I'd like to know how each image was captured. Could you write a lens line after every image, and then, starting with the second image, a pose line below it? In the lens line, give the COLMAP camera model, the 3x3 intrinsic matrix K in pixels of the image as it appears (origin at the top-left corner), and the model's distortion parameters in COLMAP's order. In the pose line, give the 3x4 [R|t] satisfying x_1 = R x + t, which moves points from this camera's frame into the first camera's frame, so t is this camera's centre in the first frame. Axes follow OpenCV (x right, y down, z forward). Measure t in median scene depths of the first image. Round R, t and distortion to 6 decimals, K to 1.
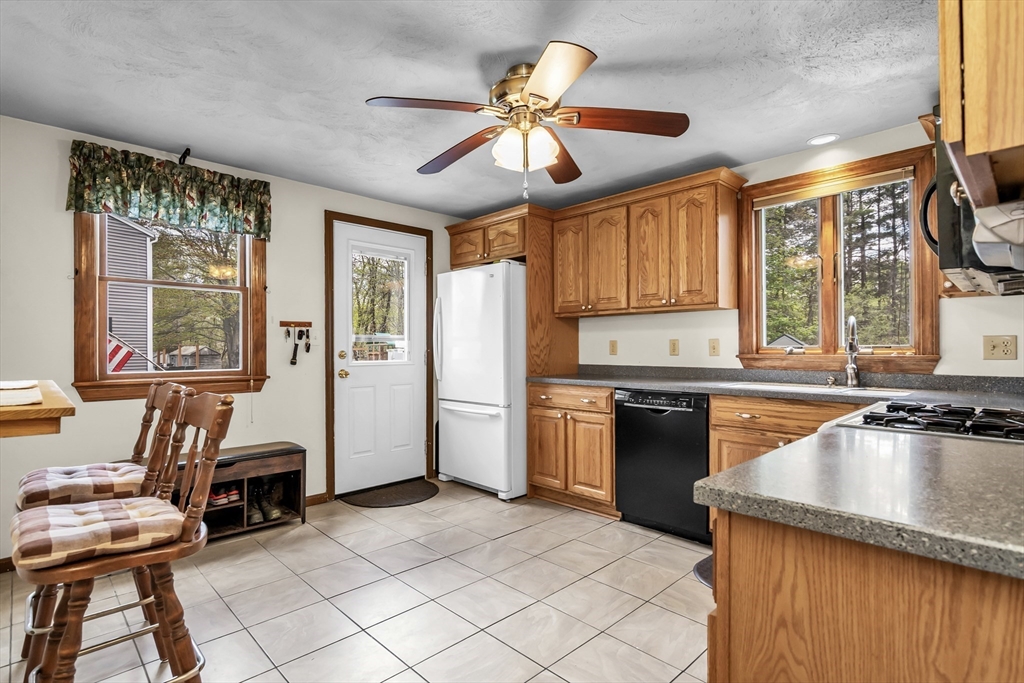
lens RADIAL K [[502.2, 0, 499.6], [0, 502.2, 348.8], [0, 0, 1]] dist [-0.000143, 0.000041]
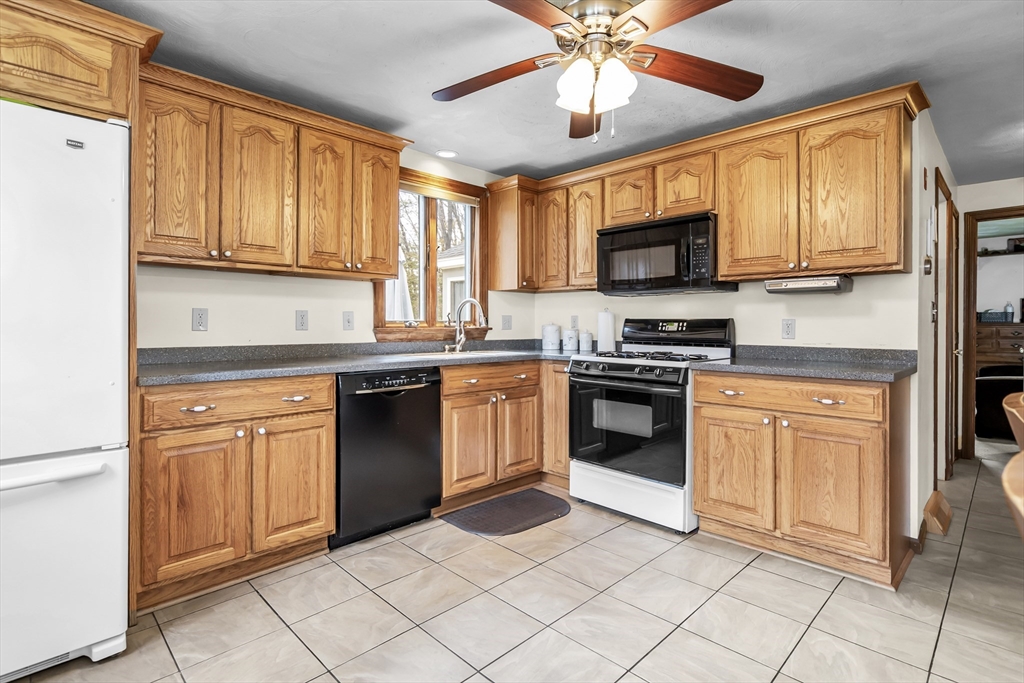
lens RADIAL K [[504.6, 0, 508.1], [0, 504.6, 325.2], [0, 0, 1]] dist [-0.001483, 0.000198]
pose [[-0.024537, 0.003308, 0.999693, -0.490638], [0.001216, 0.999994, -0.003279, 0.008654], [-0.999698, 0.001135, -0.024541, 0.716135]]
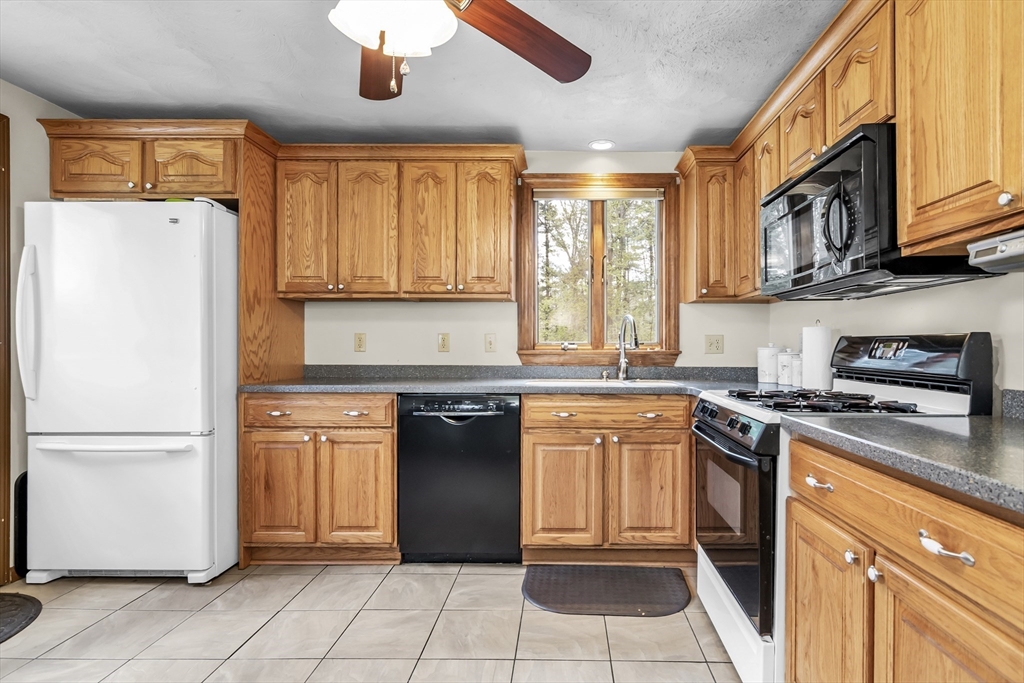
lens RADIAL K [[521.7, 0, 561.9], [0, 521.7, 352.0], [0, 0, 1]] dist [-0.000685, 0.000171]
pose [[0.689277, 0.000796, 0.724497, -0.164420], [-0.003818, 0.999989, 0.002534, 0.010747], [-0.724488, -0.004513, 0.689273, 0.249993]]
